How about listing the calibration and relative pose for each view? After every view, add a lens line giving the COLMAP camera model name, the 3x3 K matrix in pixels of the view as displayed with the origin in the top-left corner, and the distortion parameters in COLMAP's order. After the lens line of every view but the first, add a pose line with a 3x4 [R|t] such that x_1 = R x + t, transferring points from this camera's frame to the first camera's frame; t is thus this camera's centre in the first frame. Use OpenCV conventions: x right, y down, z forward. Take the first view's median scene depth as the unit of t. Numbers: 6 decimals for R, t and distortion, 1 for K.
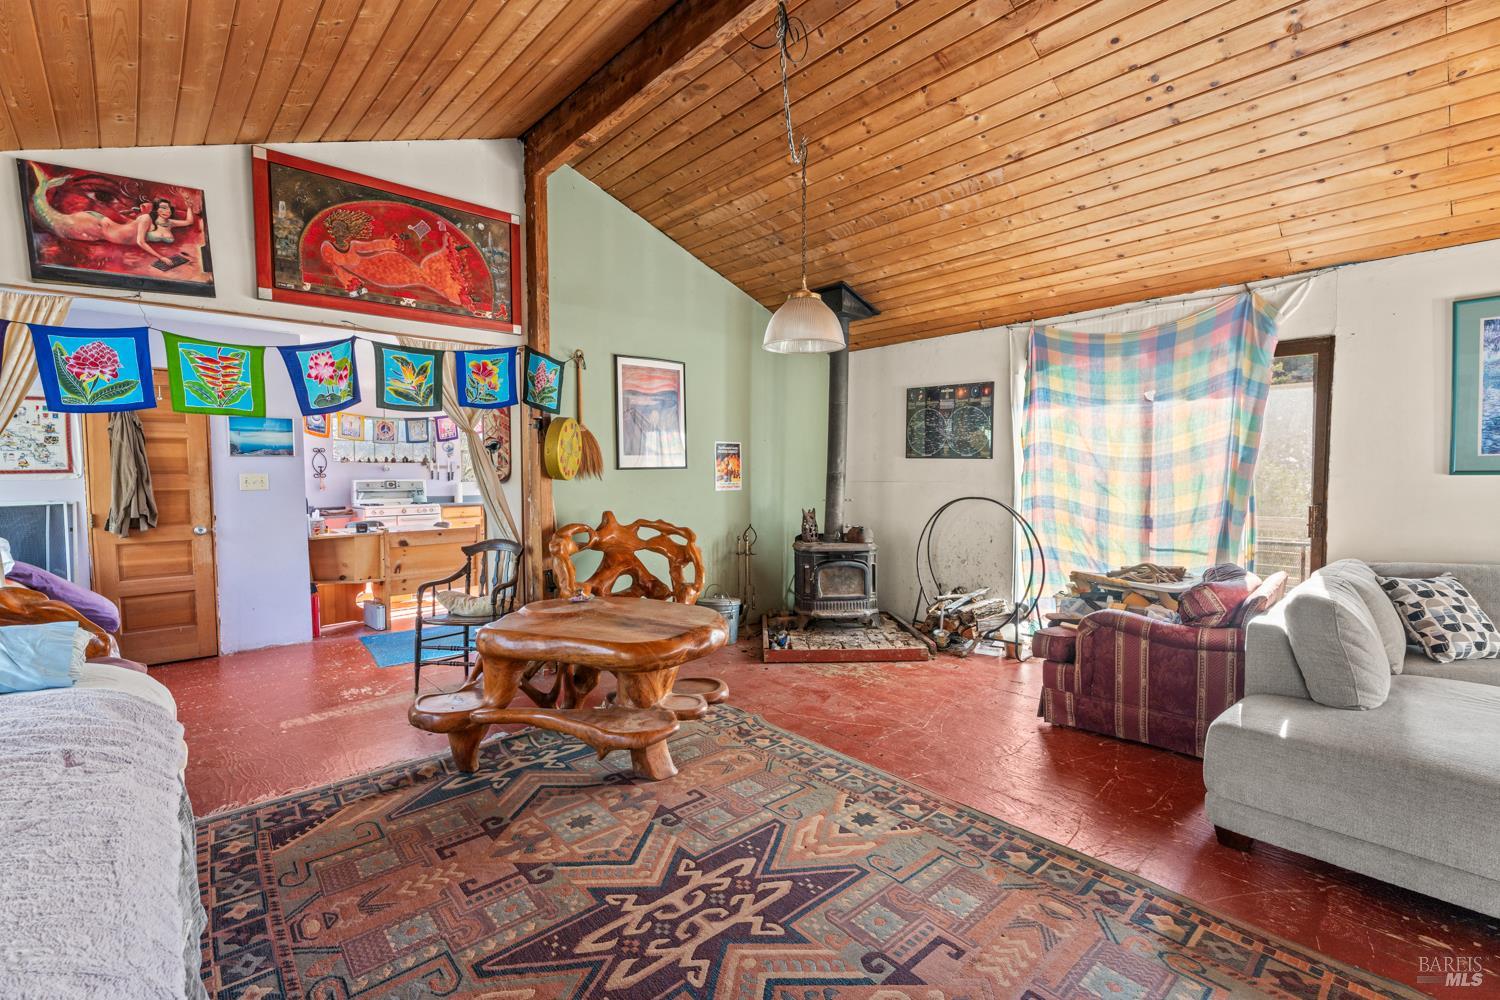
lens RADIAL K [[675.3, 0, 752.3], [0, 675.3, 506.8], [0, 0, 1]] dist [0.002682, -0.004040]
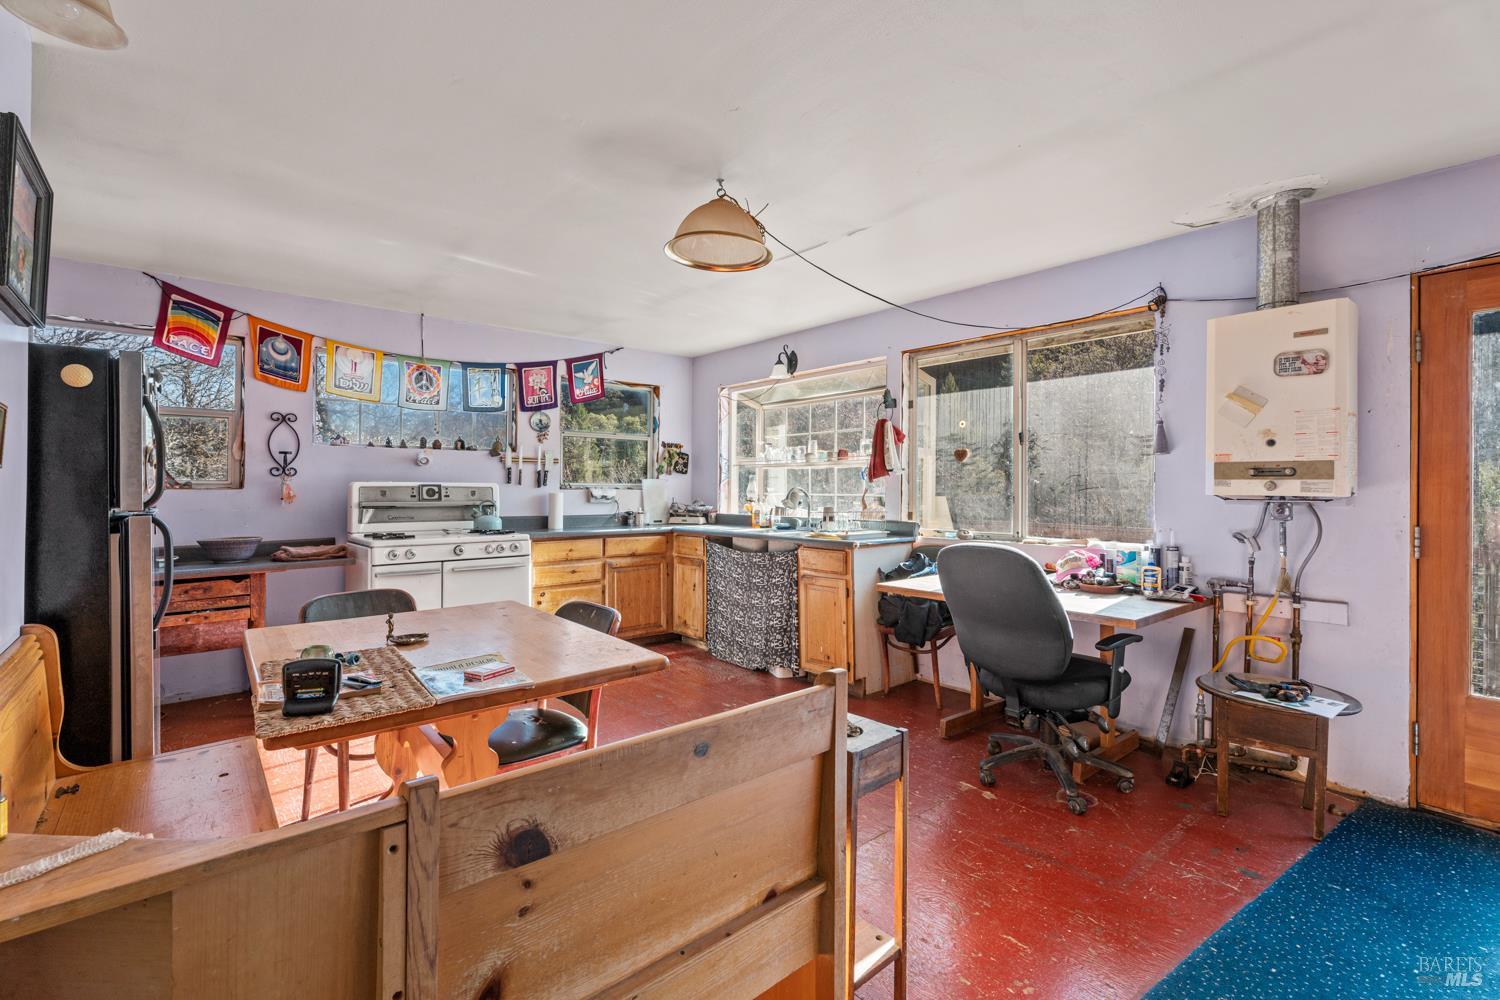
lens RADIAL K [[675.3, 0, 748.6], [0, 675.3, 490.6], [0, 0, 1]] dist [0.002682, -0.004040]
pose [[0.999087, 0.011368, -0.041190, -0.278611], [-0.013223, 0.998898, -0.045041, -0.015112], [0.040633, 0.045545, 0.998136, 0.509967]]
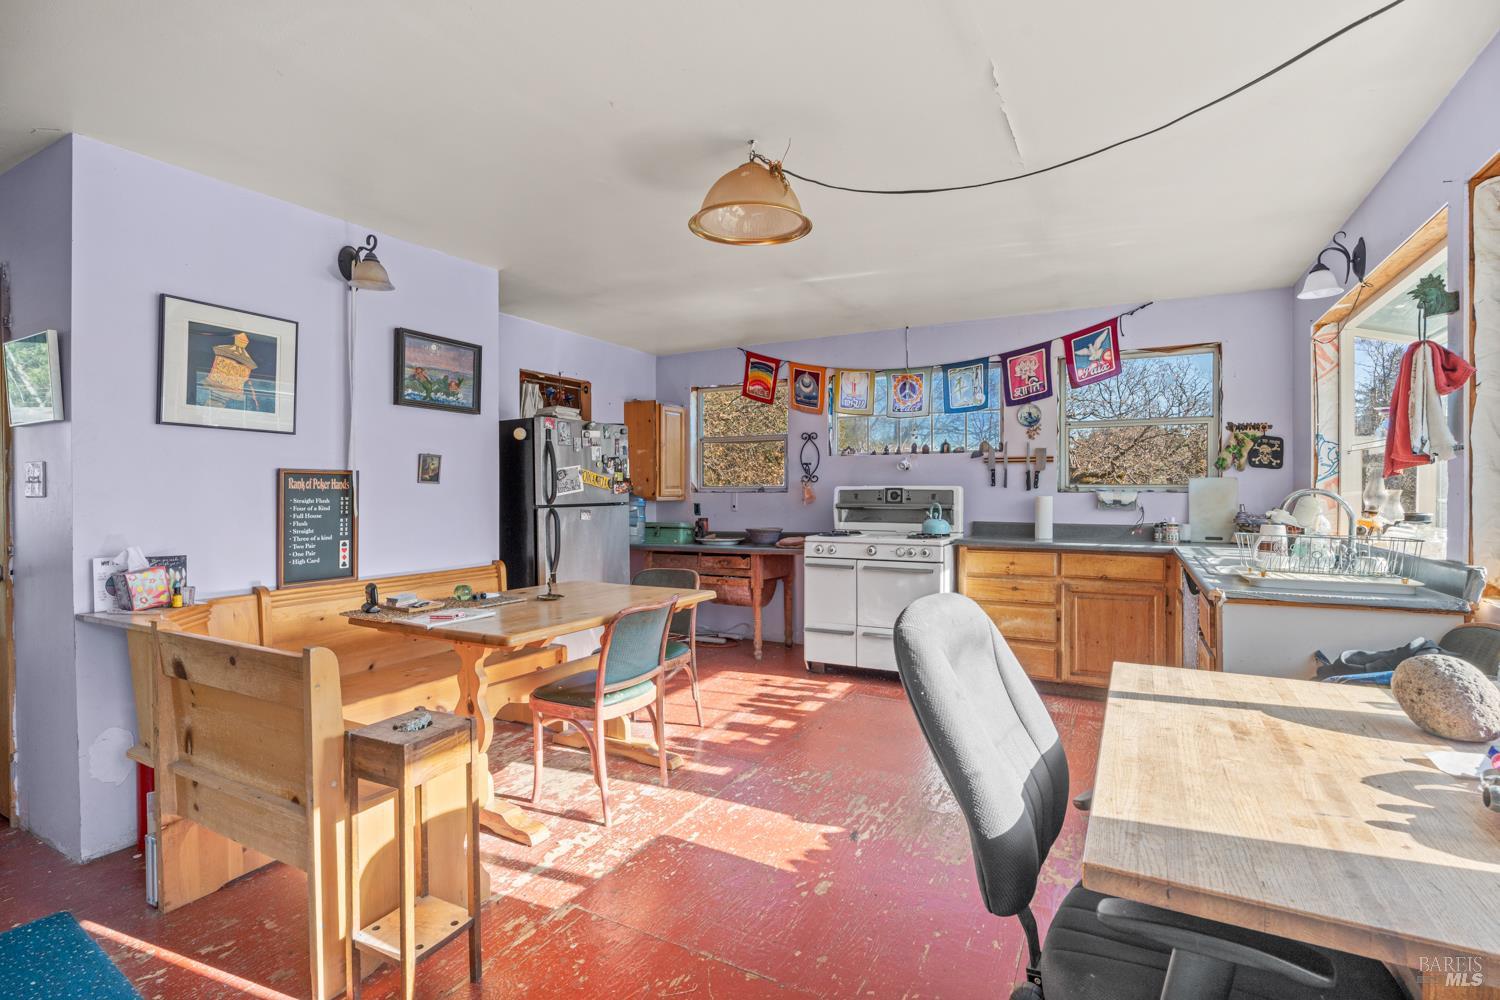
lens RADIAL K [[702.4, 0, 753.5], [0, 702.4, 498.0], [0, 0, 1]] dist [0.002301, 0.001184]
pose [[0.328482, 0.017357, -0.944351, -0.064715], [-0.048459, 0.998824, 0.001502, -0.025826], [0.943266, 0.045269, 0.328937, 0.699466]]
